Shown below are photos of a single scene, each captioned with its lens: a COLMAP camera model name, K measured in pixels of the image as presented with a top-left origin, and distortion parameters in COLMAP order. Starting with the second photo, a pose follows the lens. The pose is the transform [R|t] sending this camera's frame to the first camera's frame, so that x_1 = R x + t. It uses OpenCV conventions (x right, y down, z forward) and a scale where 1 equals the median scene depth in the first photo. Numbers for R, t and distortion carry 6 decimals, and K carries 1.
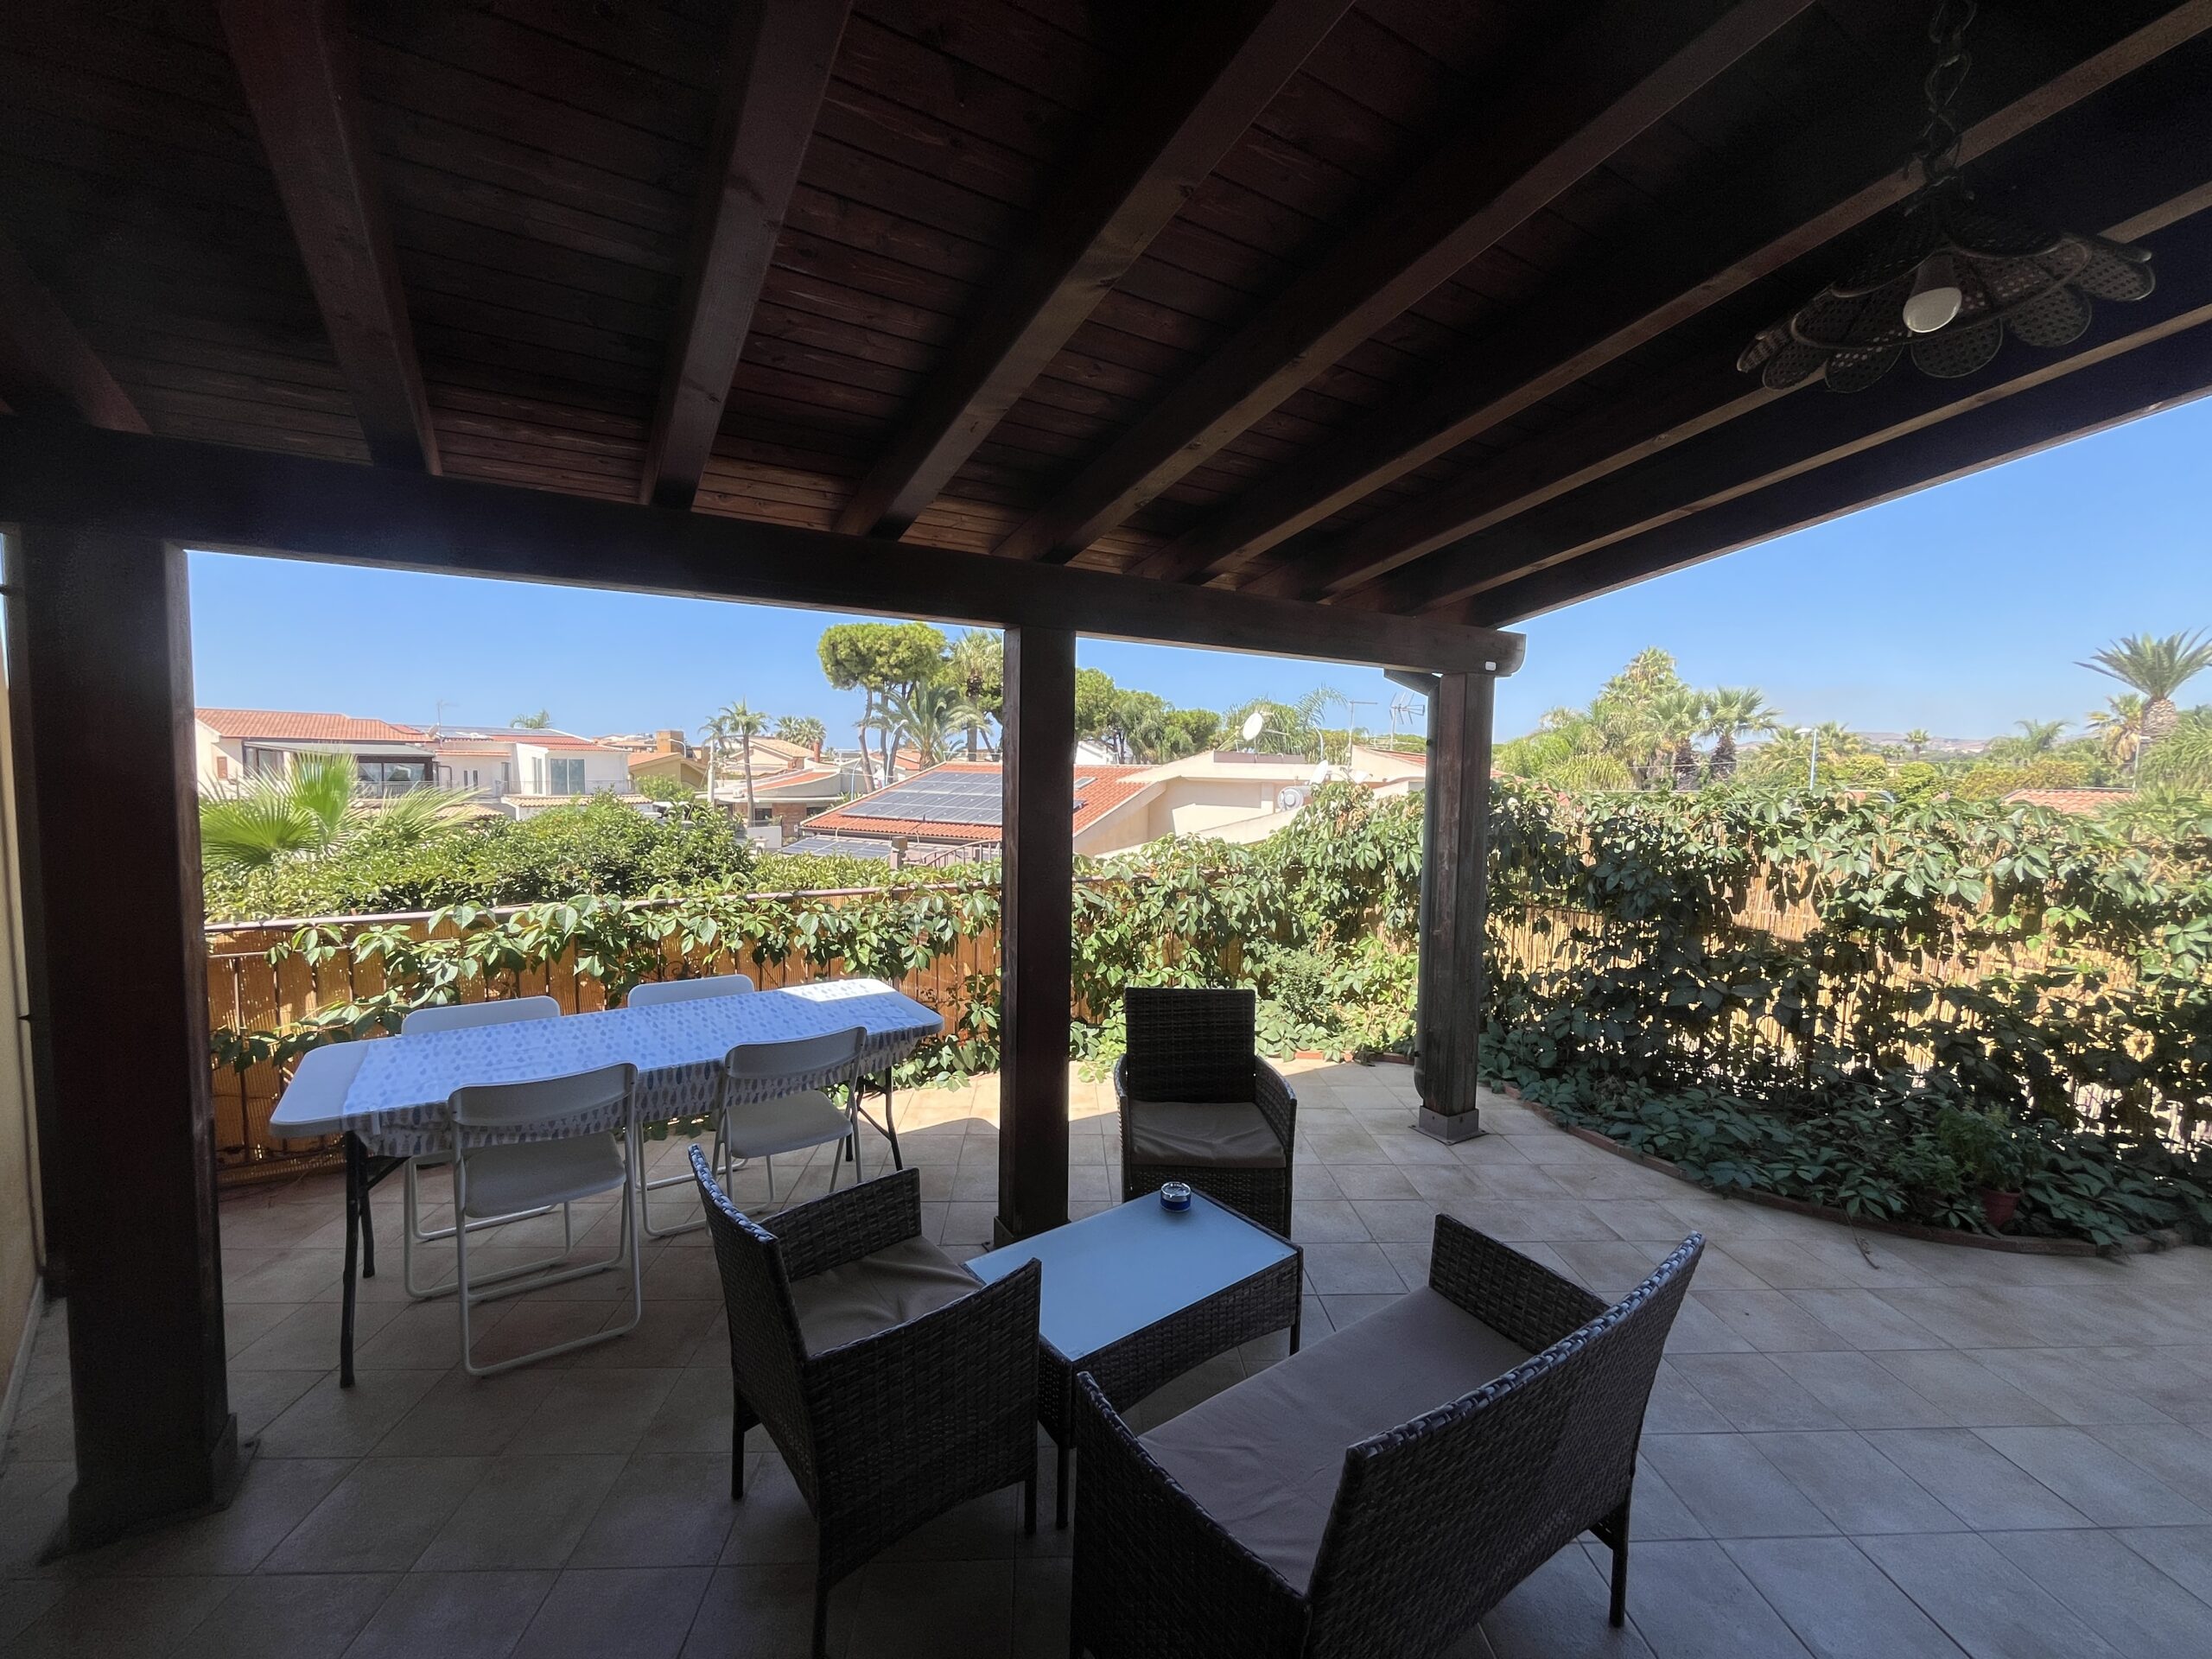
lens RADIAL K [[895.6, 0, 1102.4], [0, 895.6, 828.6], [0, 0, 1]] dist [-0.001123, -0.000362]
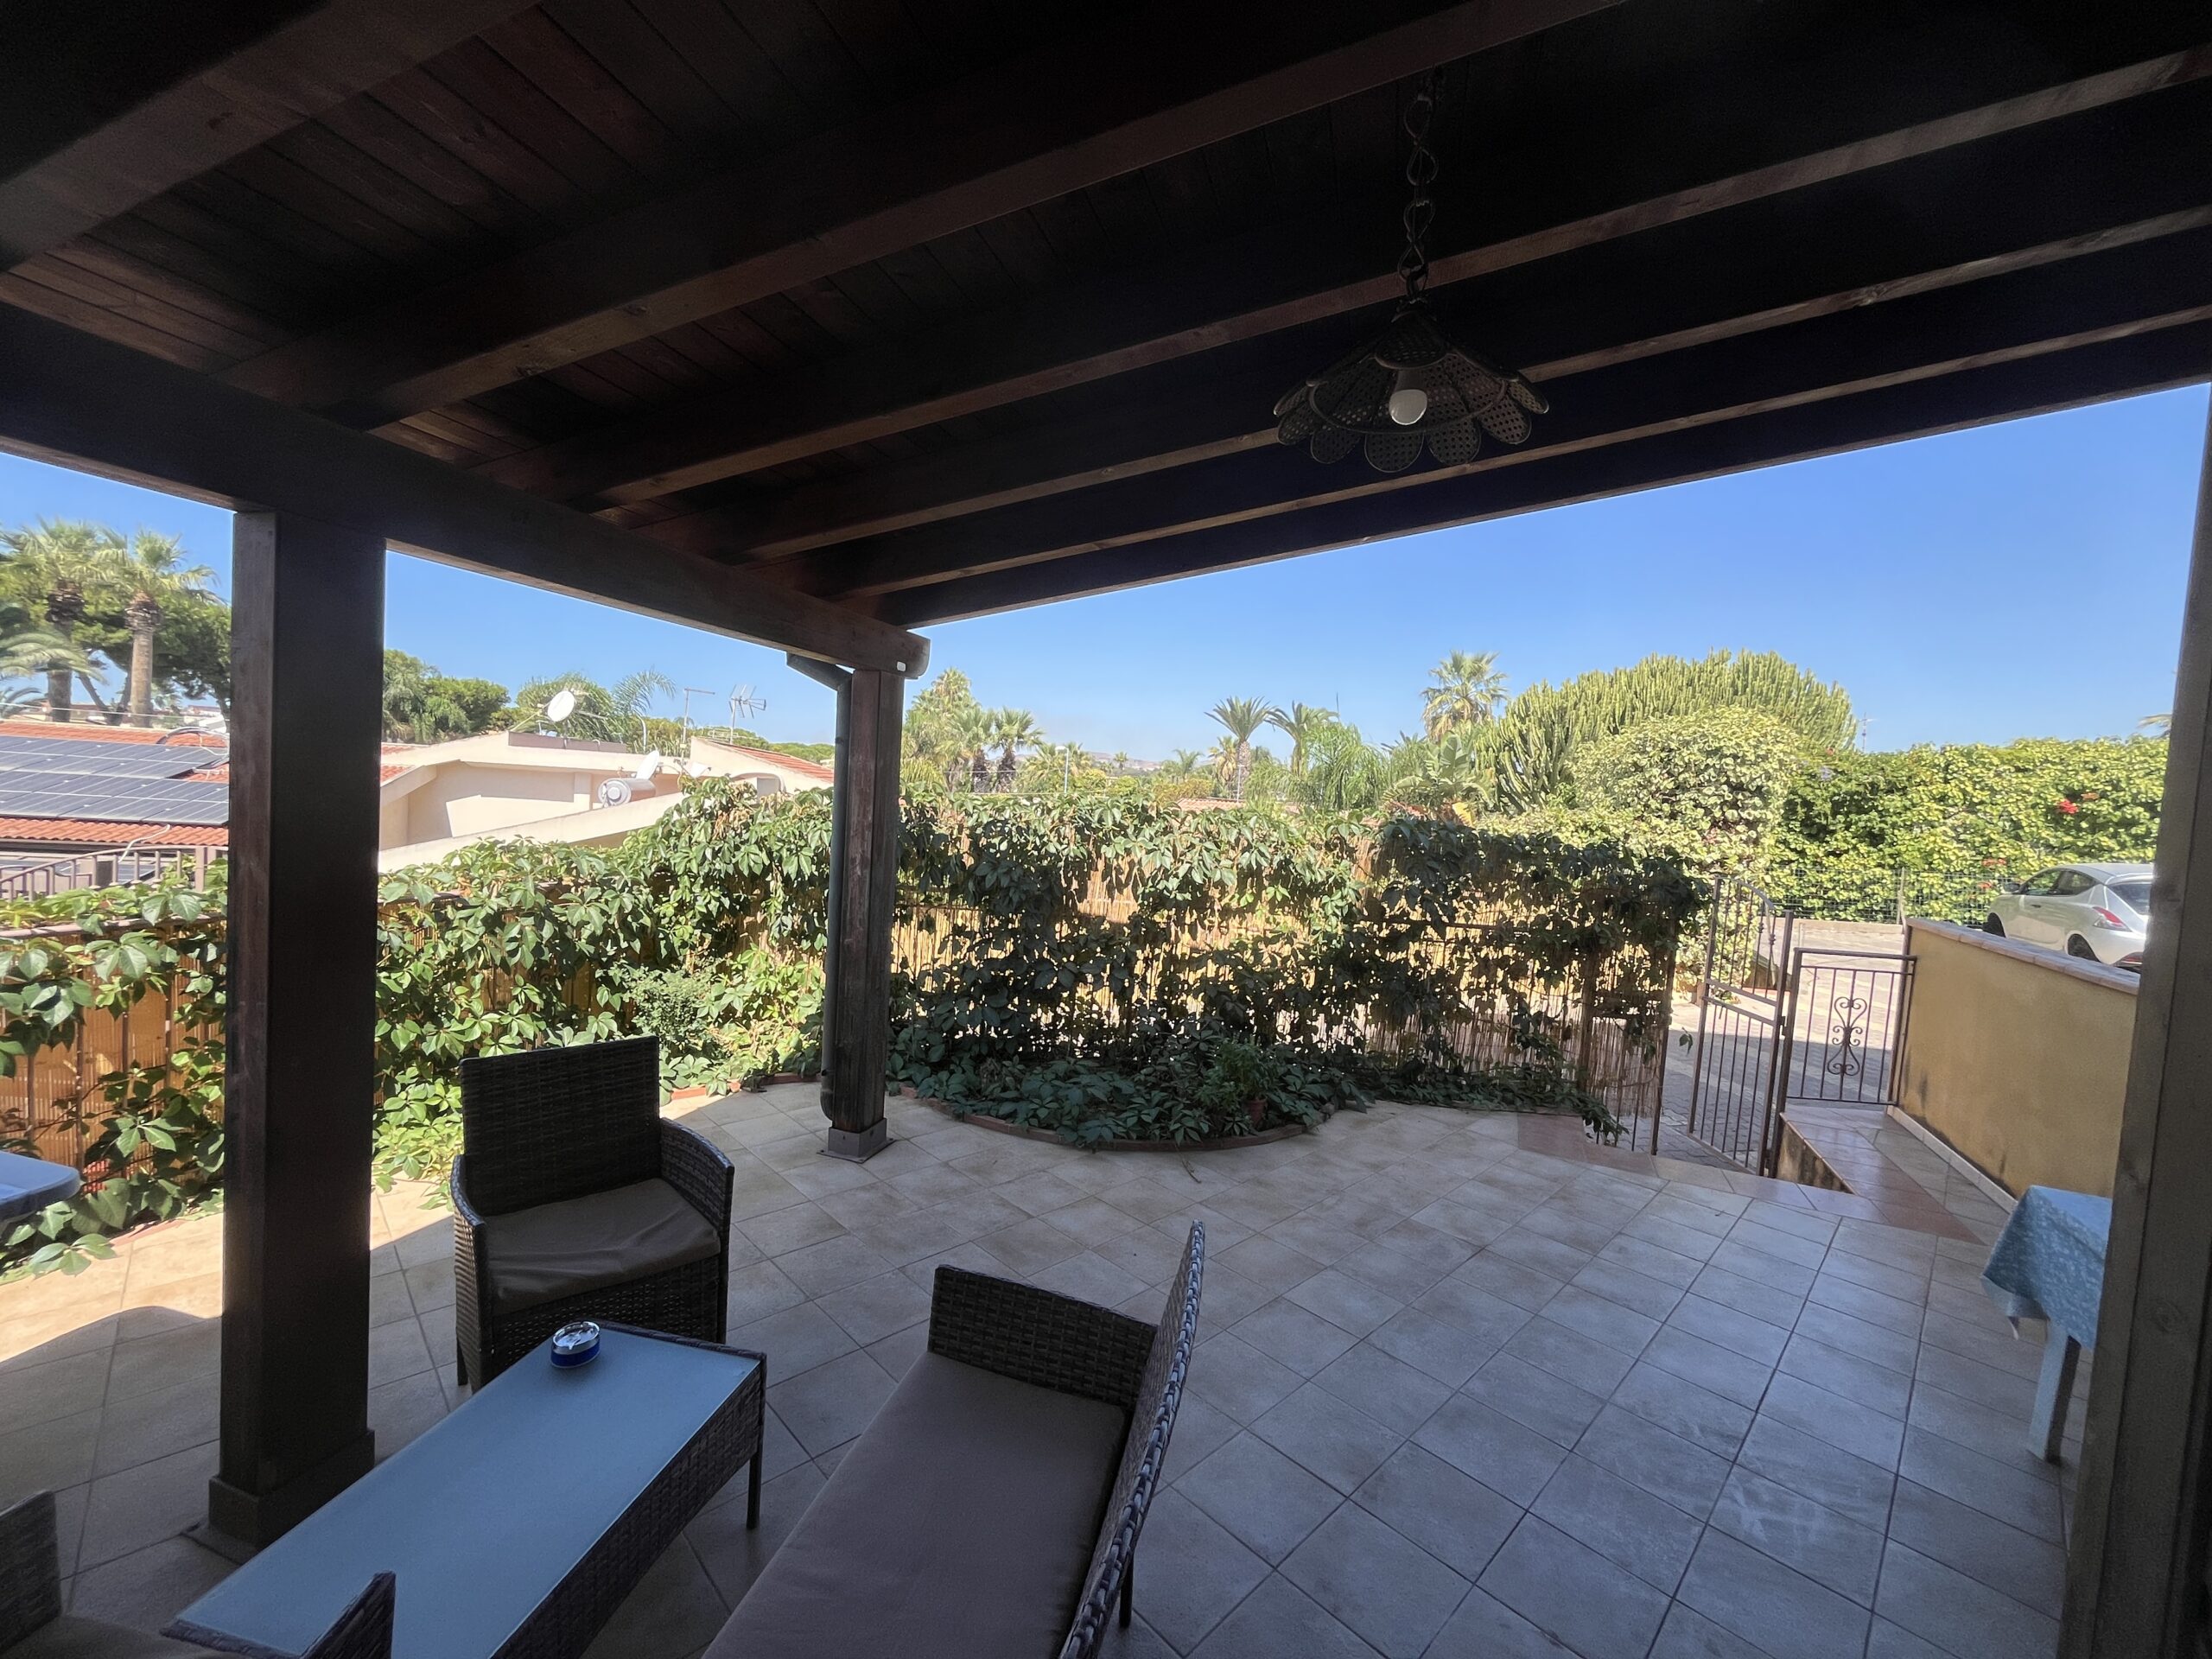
lens RADIAL K [[895.6, 0, 1102.4], [0, 895.6, 828.6], [0, 0, 1]] dist [-0.001123, -0.000362]
pose [[0.751782, -0.001568, 0.659410, -0.042136], [-0.001194, 0.999992, 0.003739, -0.006248], [-0.659411, -0.003598, 0.751774, 0.097005]]
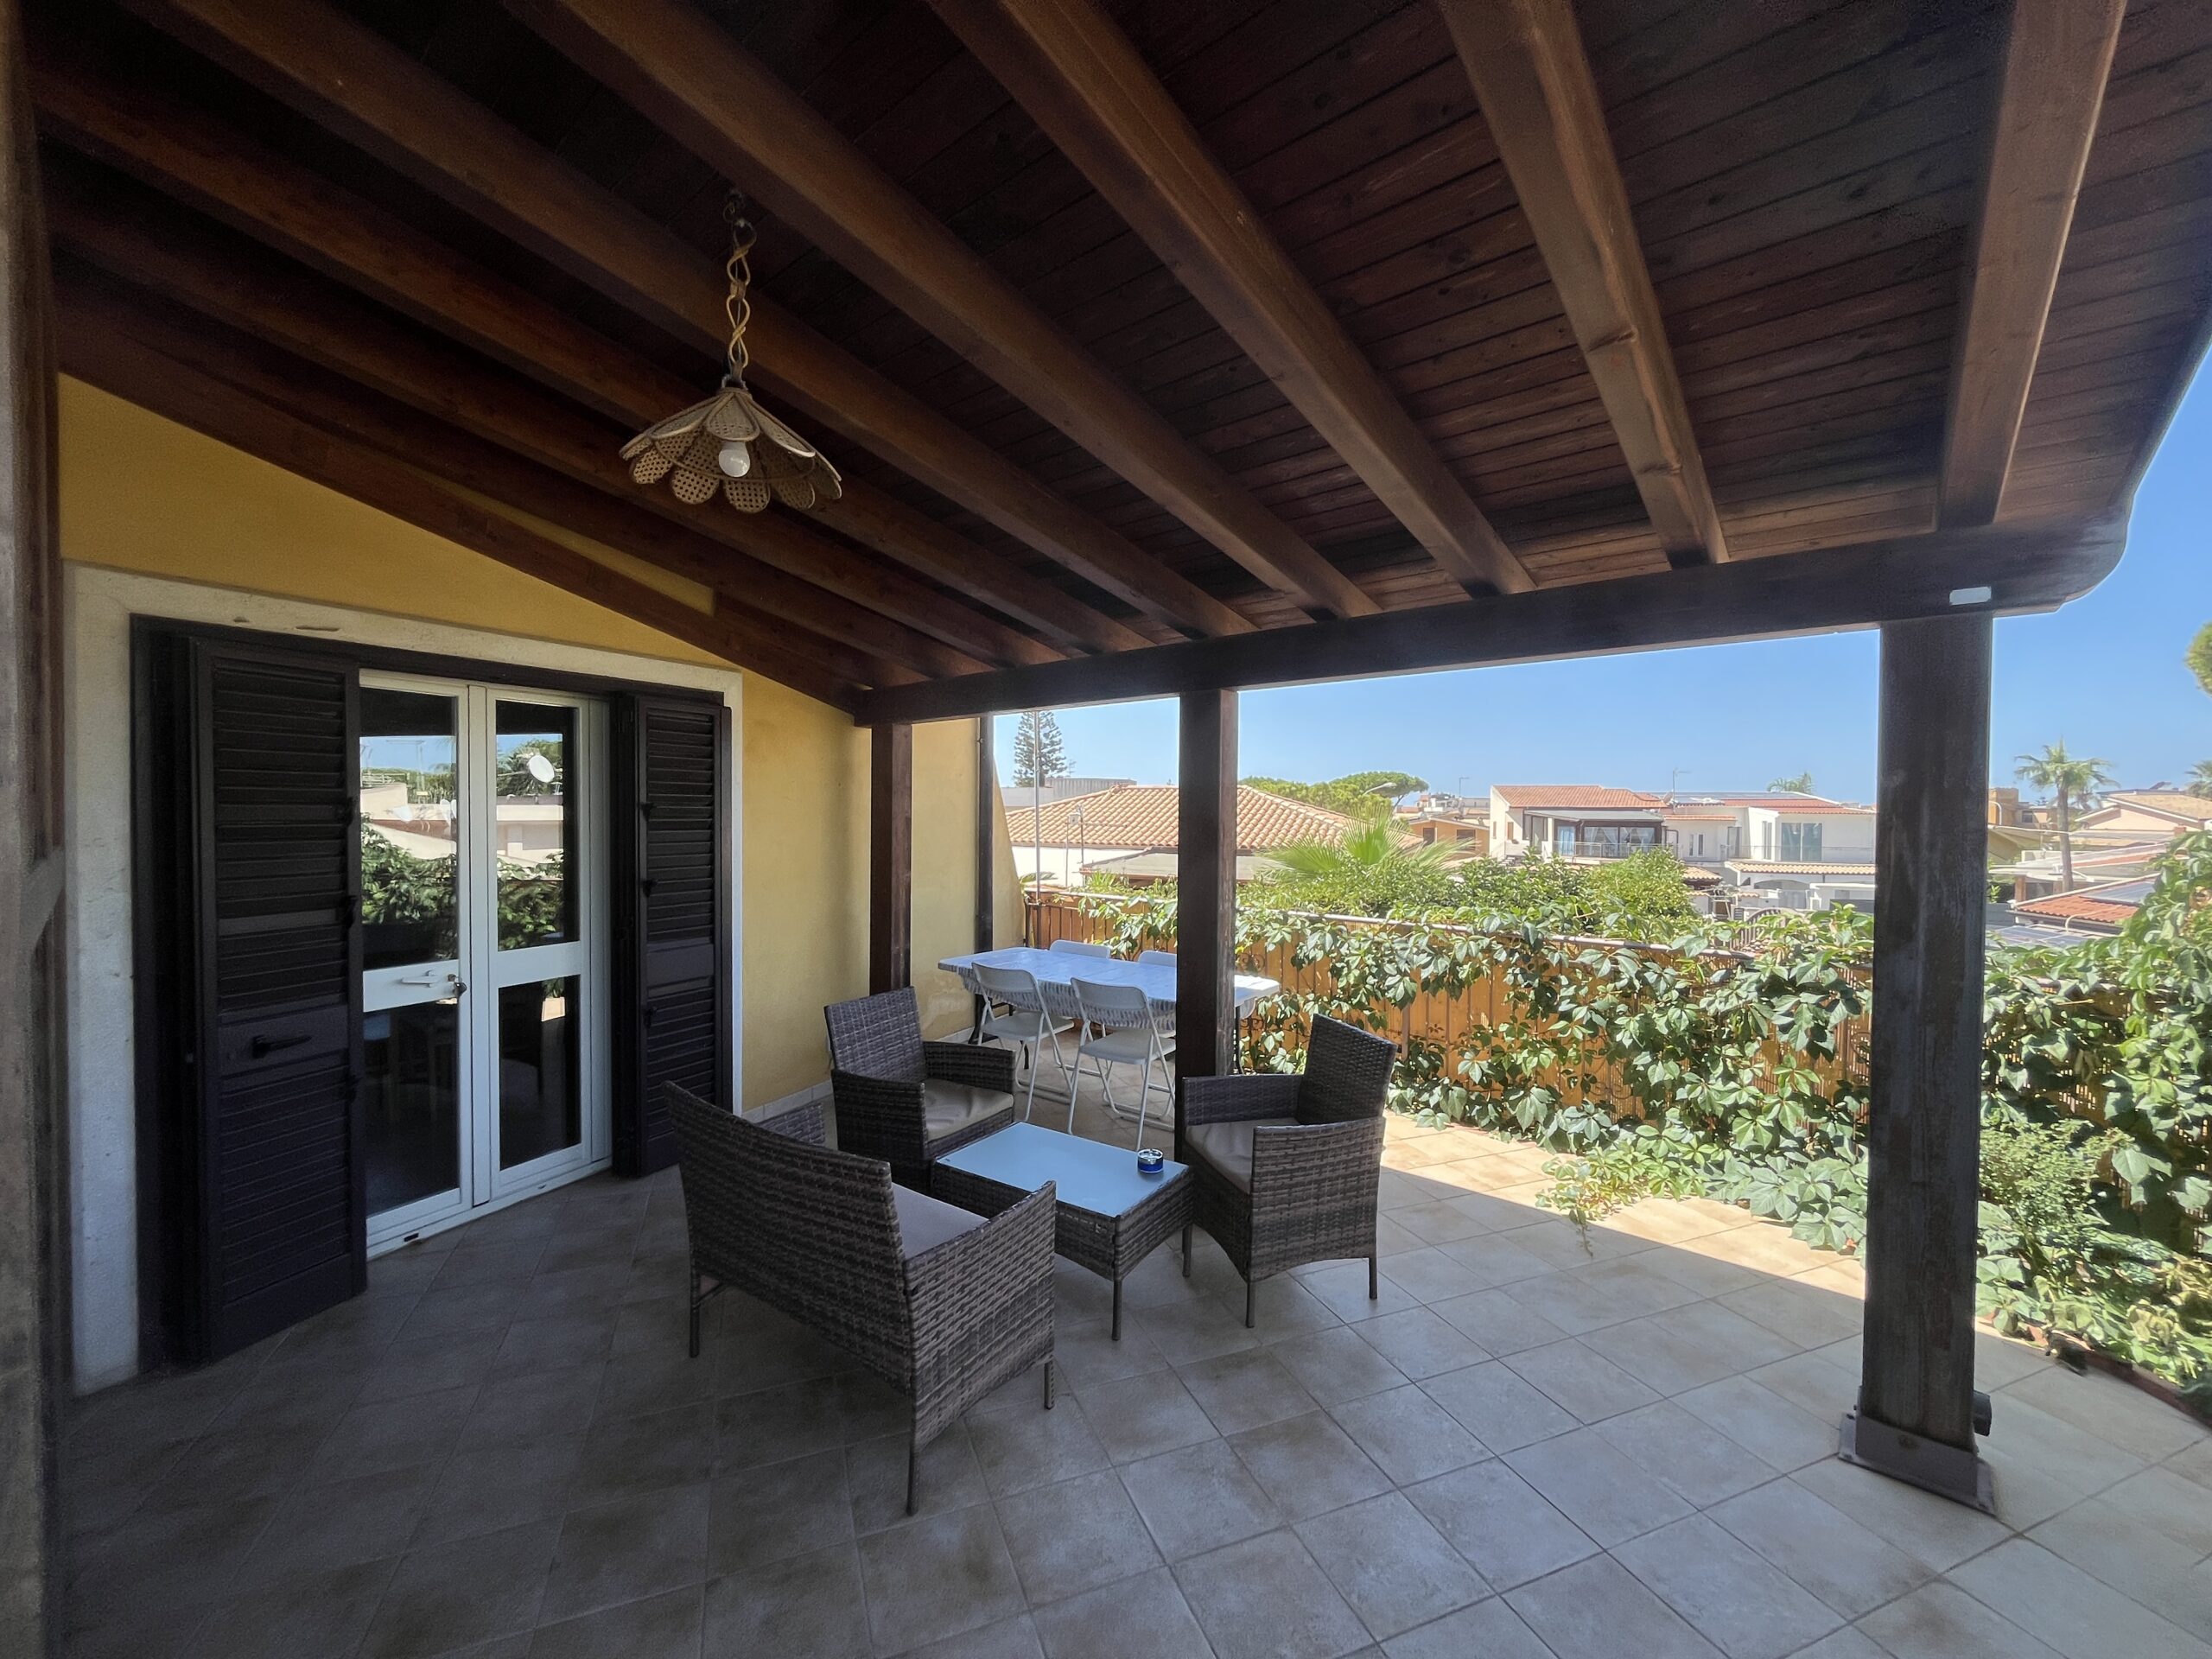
lens RADIAL K [[895.6, 0, 1102.4], [0, 895.6, 828.6], [0, 0, 1]] dist [-0.001123, -0.000362]
pose [[0.312065, 0.000667, -0.950061, 0.664278], [-0.070927, 0.997225, -0.022598, 0.003356], [0.947410, 0.074437, 0.311246, 0.304507]]
